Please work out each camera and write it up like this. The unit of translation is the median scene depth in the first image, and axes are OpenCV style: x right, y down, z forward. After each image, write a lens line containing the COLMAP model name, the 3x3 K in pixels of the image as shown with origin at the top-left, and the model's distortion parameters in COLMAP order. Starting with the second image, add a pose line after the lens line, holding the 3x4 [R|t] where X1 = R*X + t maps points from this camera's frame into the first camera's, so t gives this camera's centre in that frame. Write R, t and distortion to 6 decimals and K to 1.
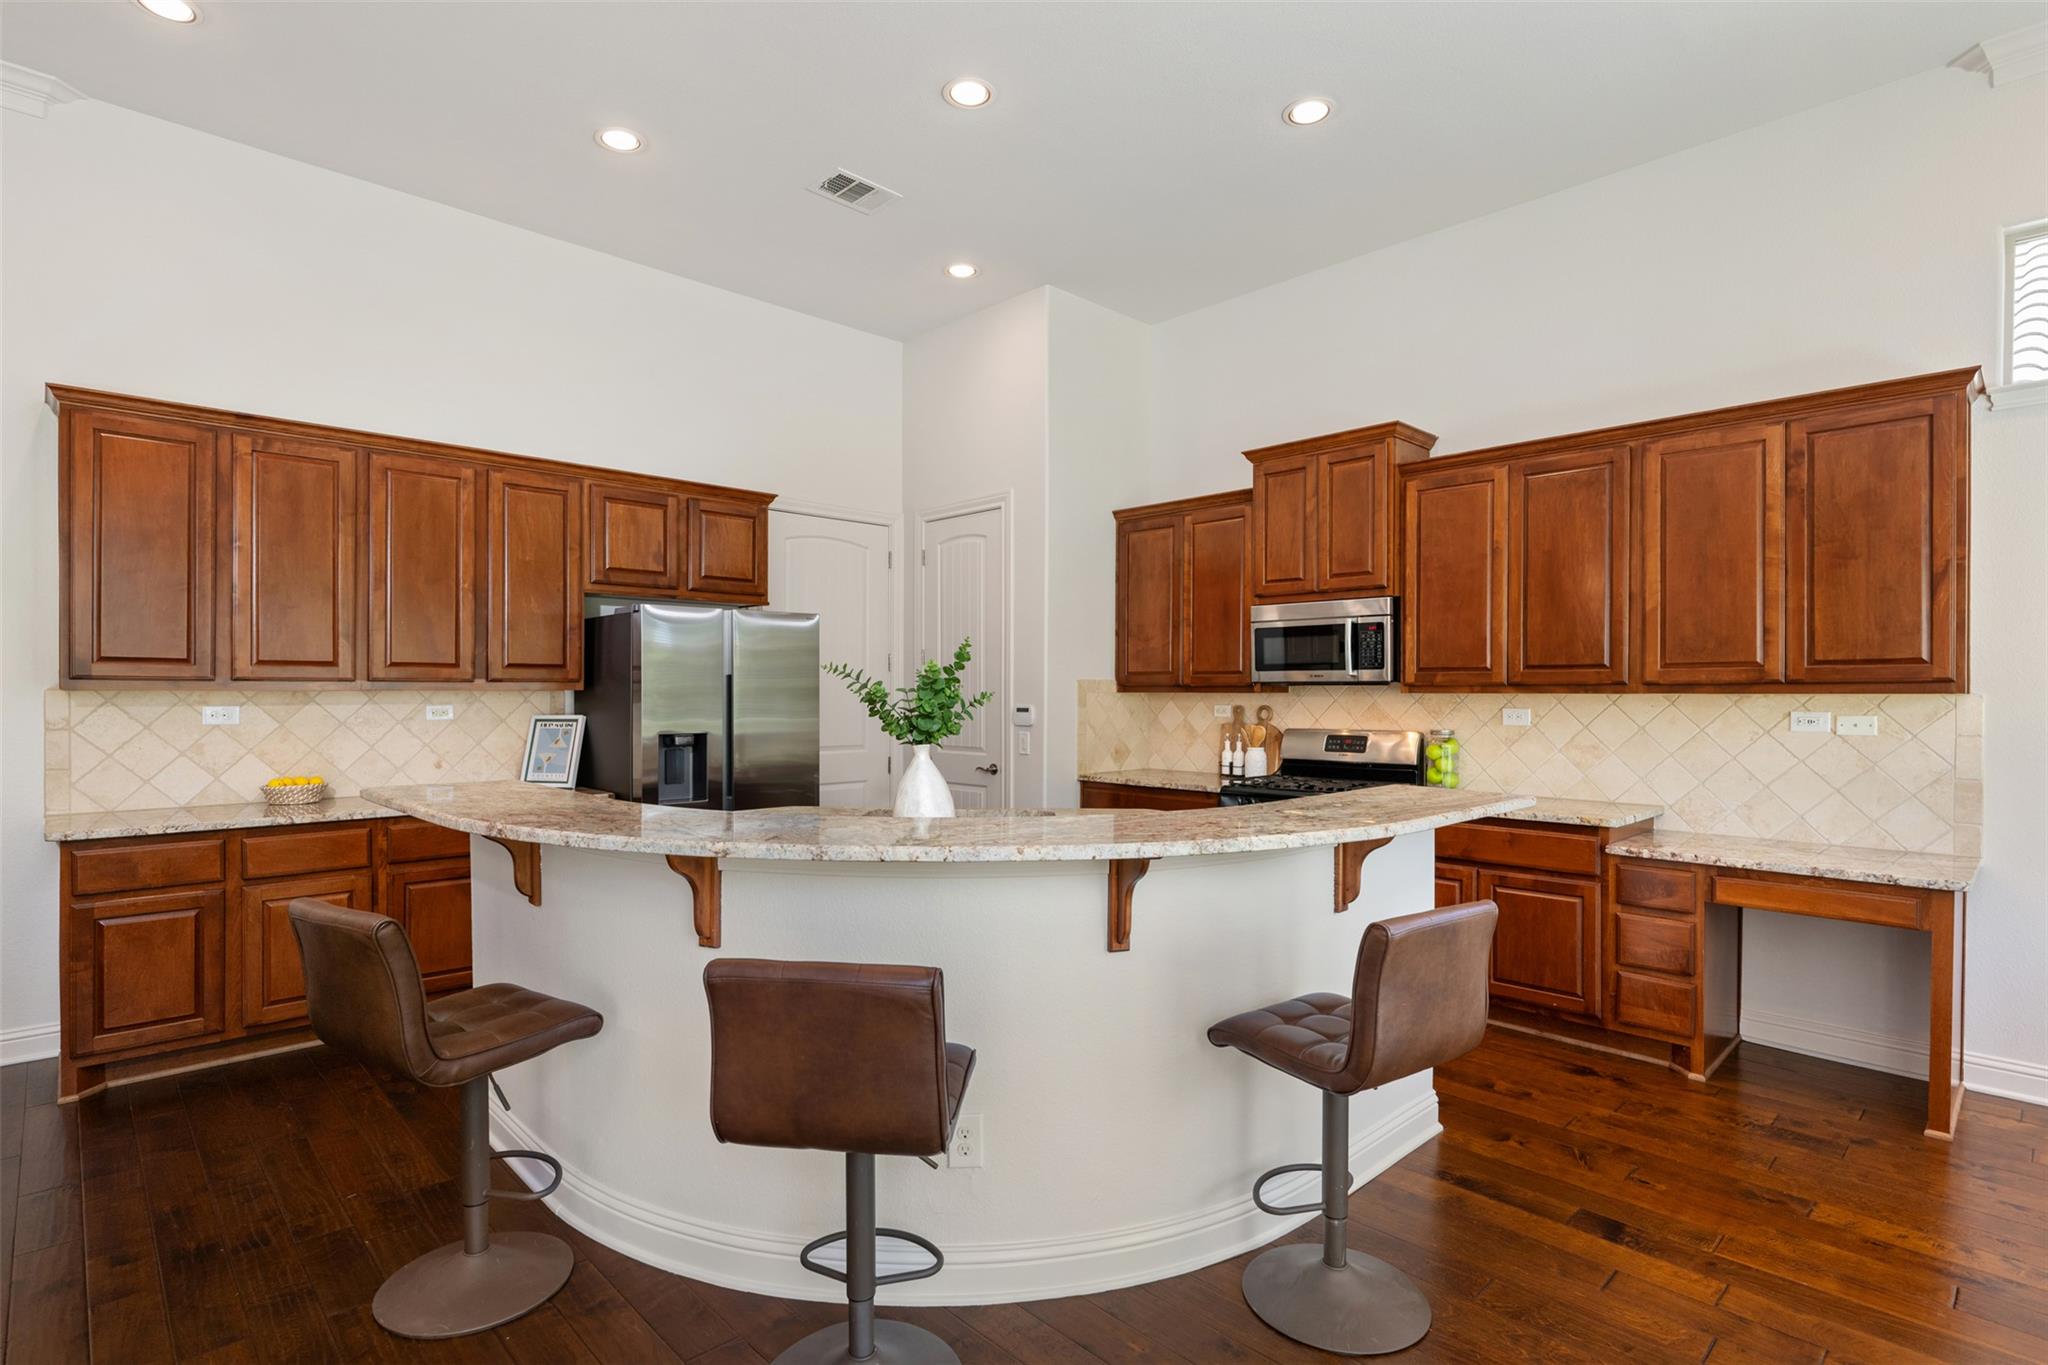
lens RADIAL K [[995.8, 0, 1006.6], [0, 995.8, 697.7], [0, 0, 1]] dist [-0.001074, -0.000608]
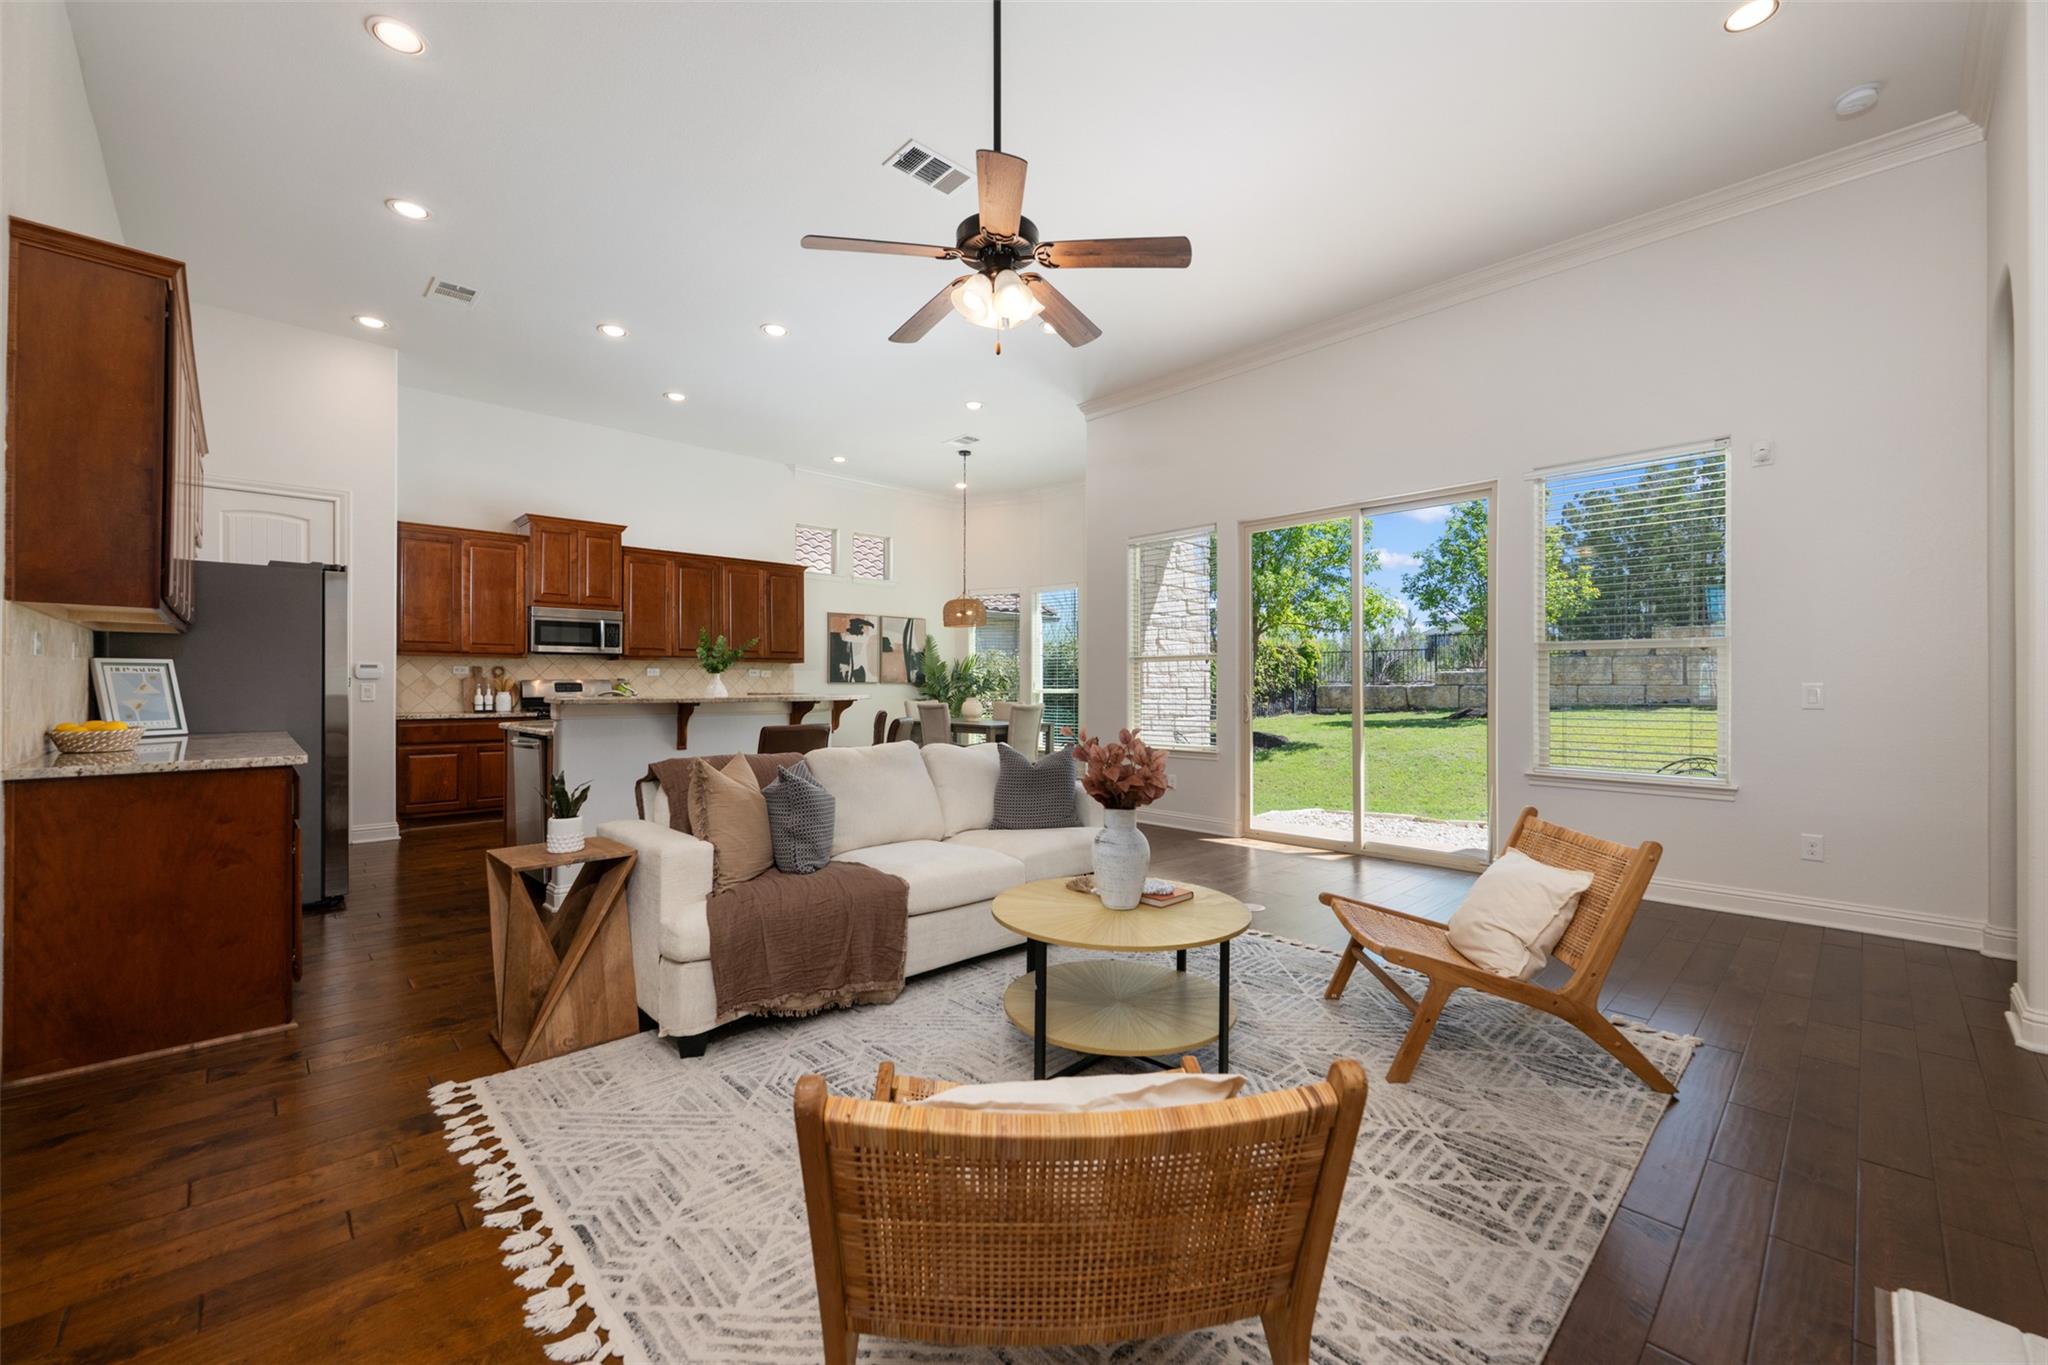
lens RADIAL K [[817.5, 0, 1008.5], [0, 817.5, 678.7], [0, 0, 1]] dist [0.005395, -0.000797]
pose [[0.011182, 0.004541, 0.999927, -1.256431], [0.005371, 0.999975, -0.004601, 0.045901], [-0.999923, 0.005422, 0.011157, 0.204115]]
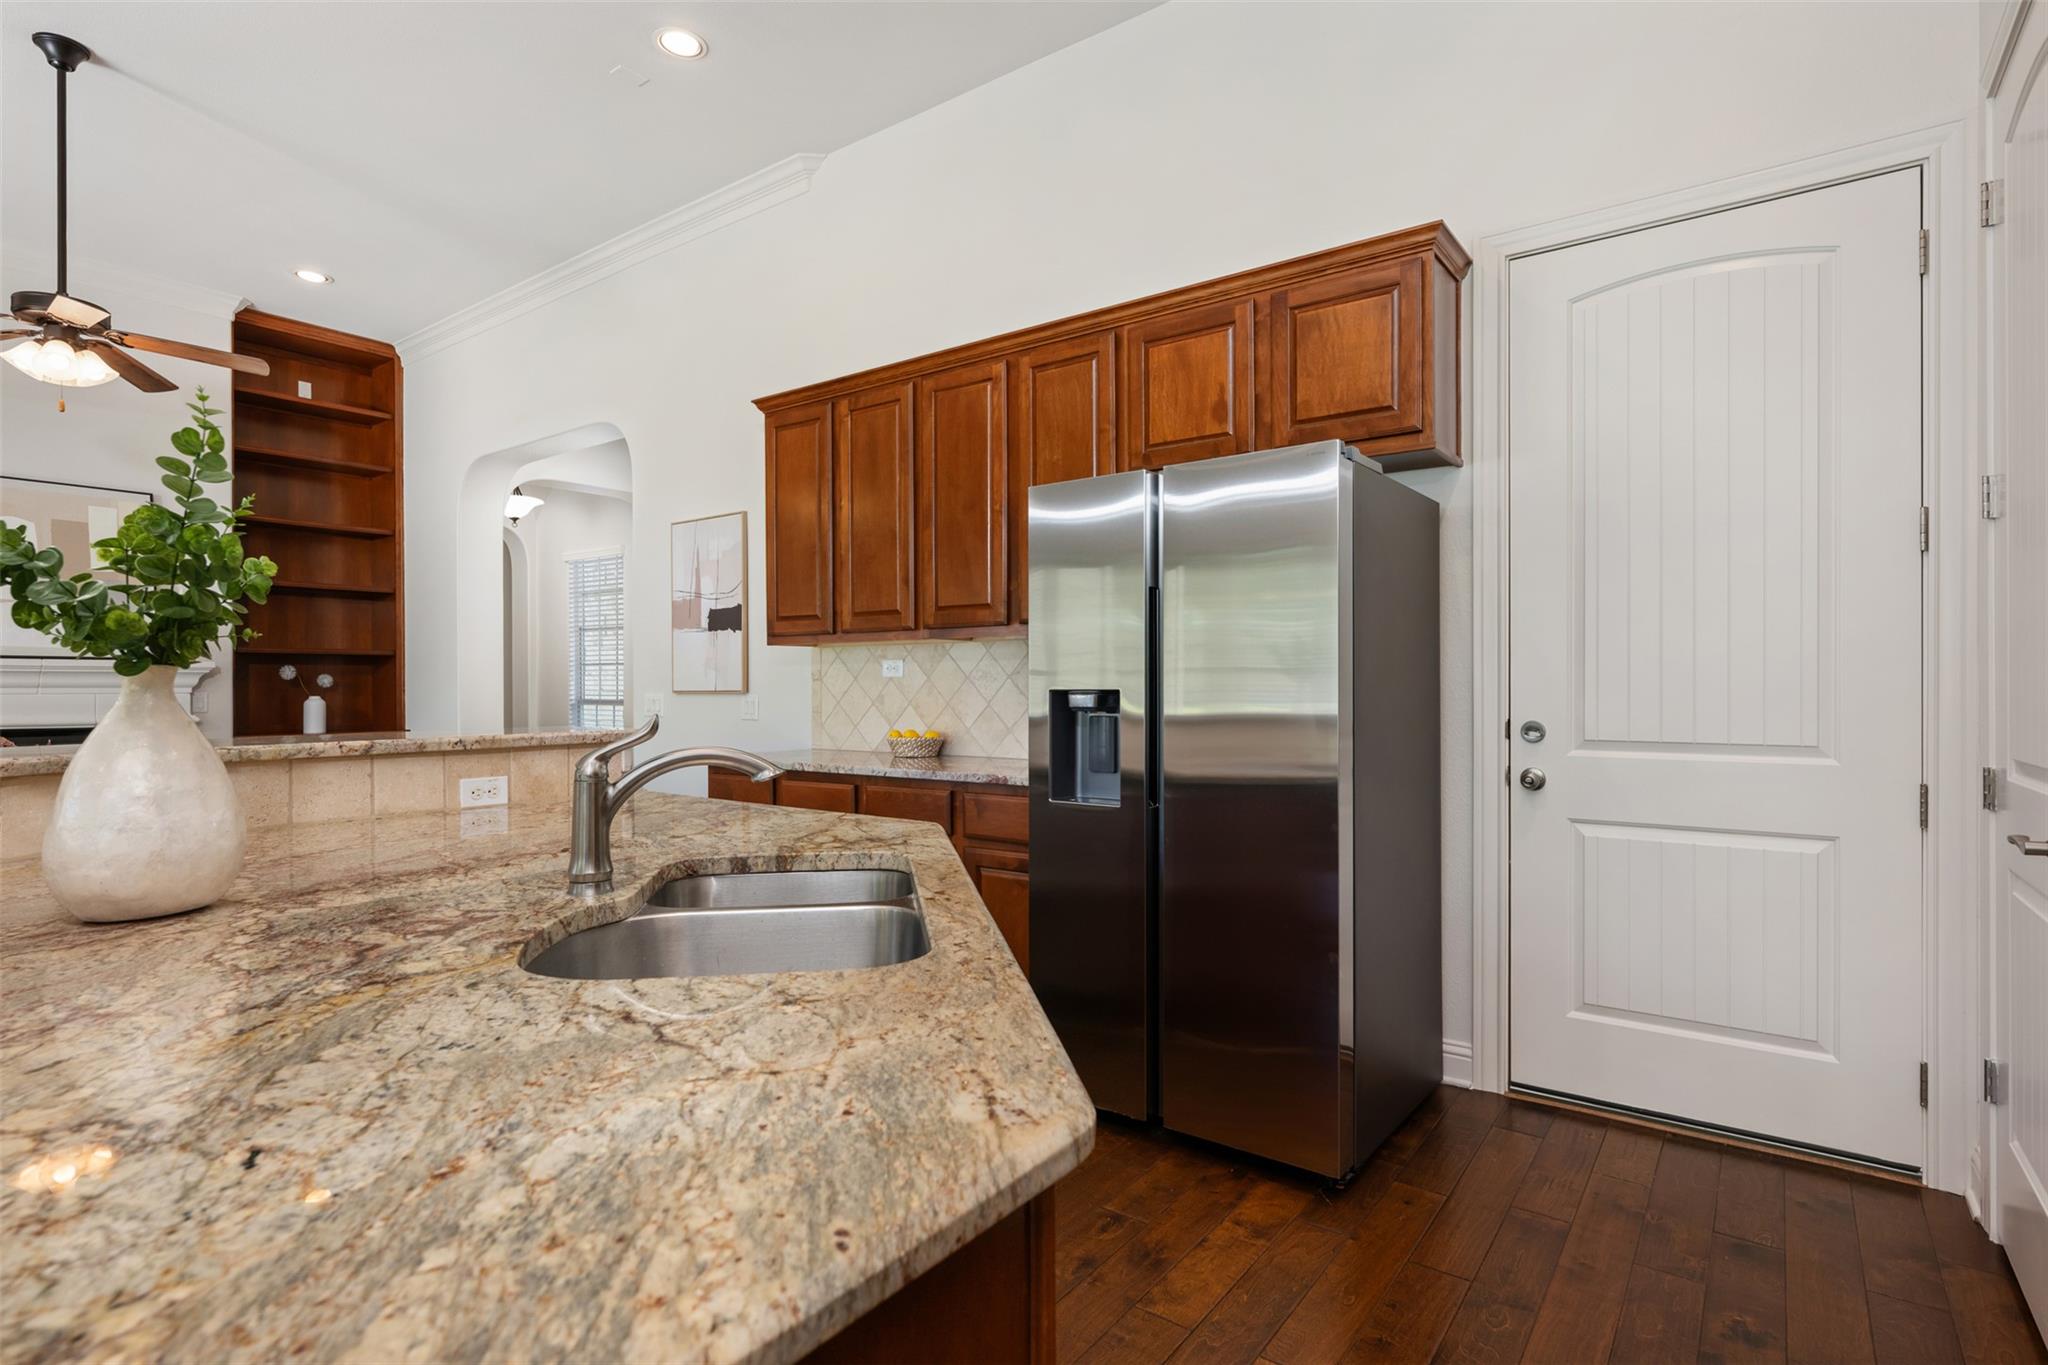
lens RADIAL K [[995.8, 0, 1030.2], [0, 995.8, 693.9], [0, 0, 1]] dist [-0.001074, -0.000608]
pose [[0.178887, 0.004335, -0.983860, 0.255989], [-0.004216, 0.999984, 0.003640, 0.035867], [0.983861, 0.003497, 0.178902, 0.842206]]
